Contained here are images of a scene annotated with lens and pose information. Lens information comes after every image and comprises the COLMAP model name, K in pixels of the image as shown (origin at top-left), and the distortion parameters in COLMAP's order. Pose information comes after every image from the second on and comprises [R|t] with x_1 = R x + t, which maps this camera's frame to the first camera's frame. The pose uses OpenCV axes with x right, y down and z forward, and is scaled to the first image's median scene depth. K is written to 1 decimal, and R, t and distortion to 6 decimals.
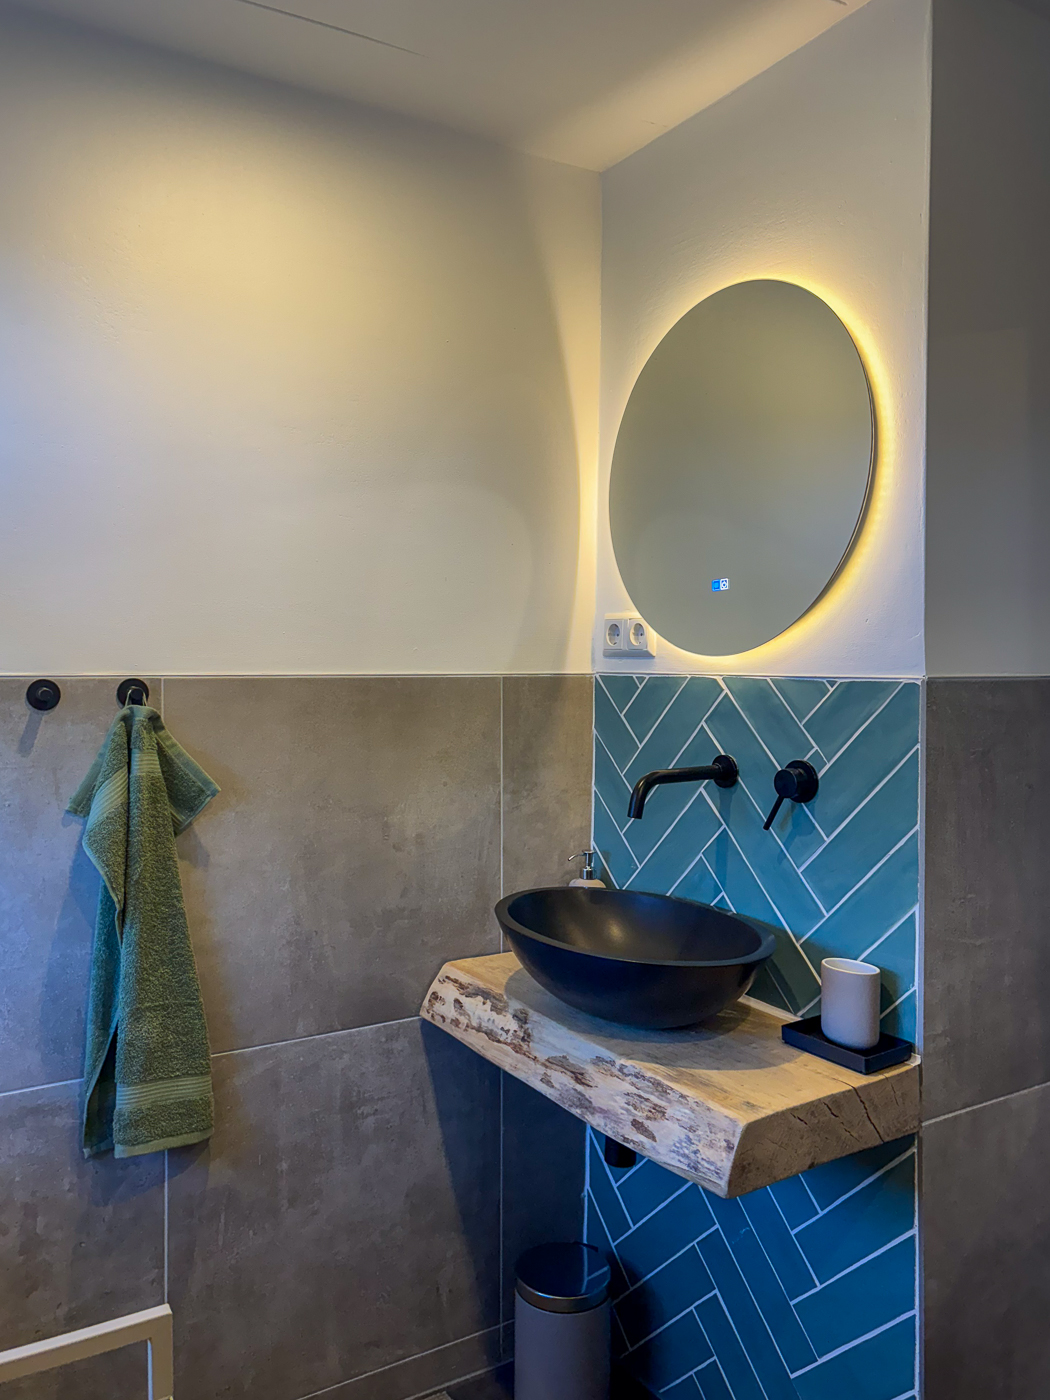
lens RADIAL K [[1014.6, 0, 520.5], [0, 1014.6, 691.9], [0, 0, 1]] dist [-0.000869, 0.017535]
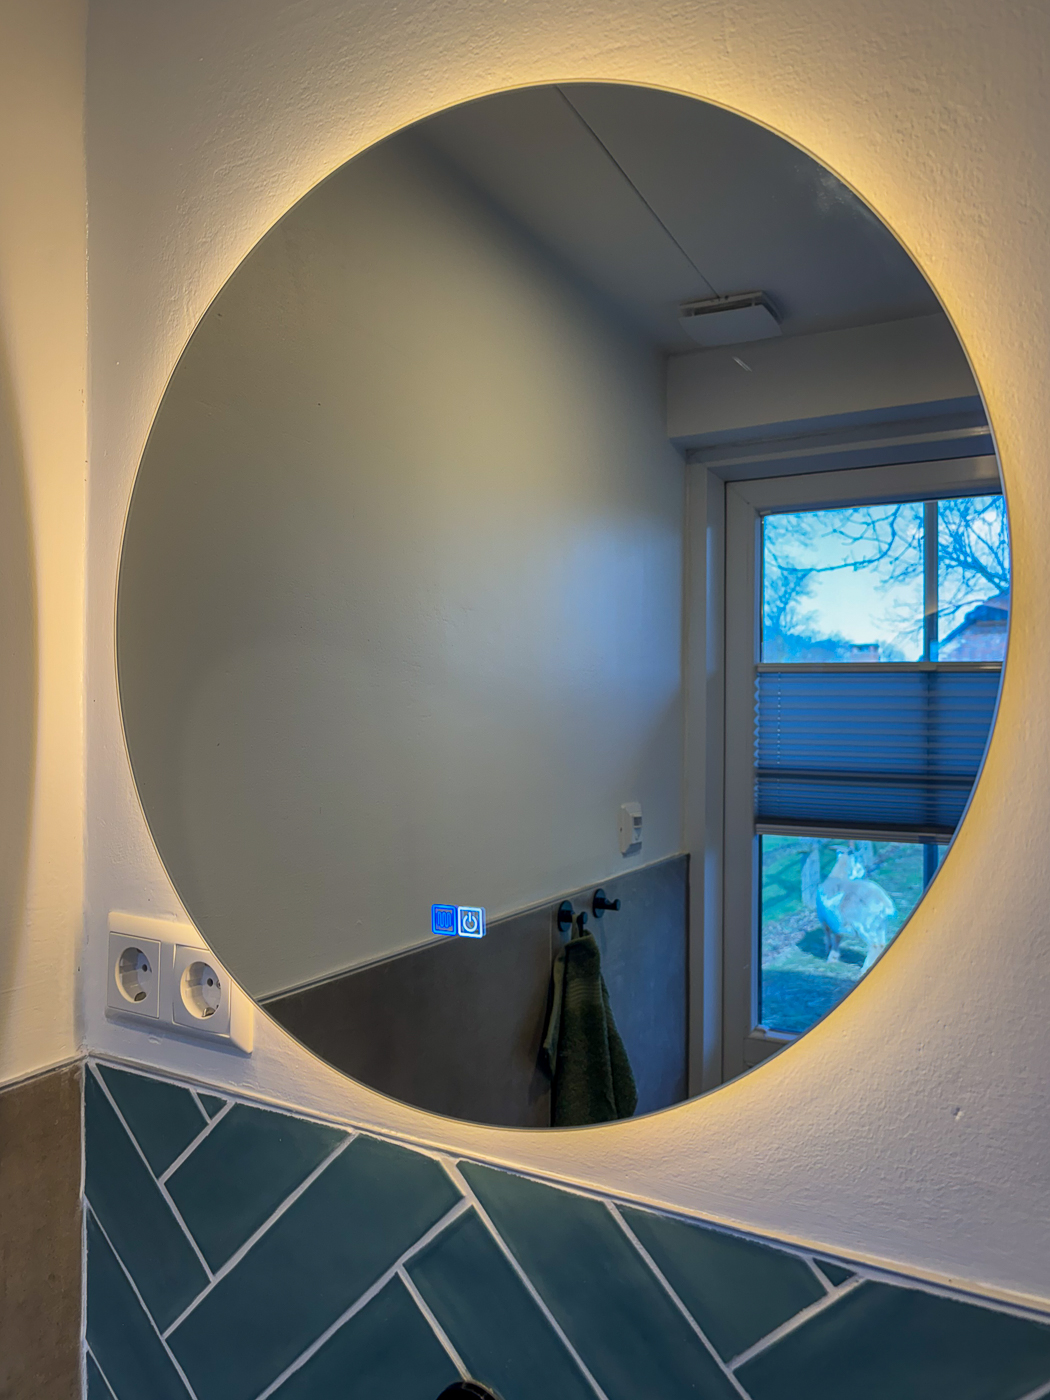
lens RADIAL K [[1014.6, 0, 515.0], [0, 1014.6, 707.7], [0, 0, 1]] dist [-0.000869, 0.017535]
pose [[0.892083, -0.013930, 0.451657, 0.047617], [0.021360, 0.999707, -0.011355, -0.155557], [-0.451367, 0.019777, 0.892119, 0.587710]]
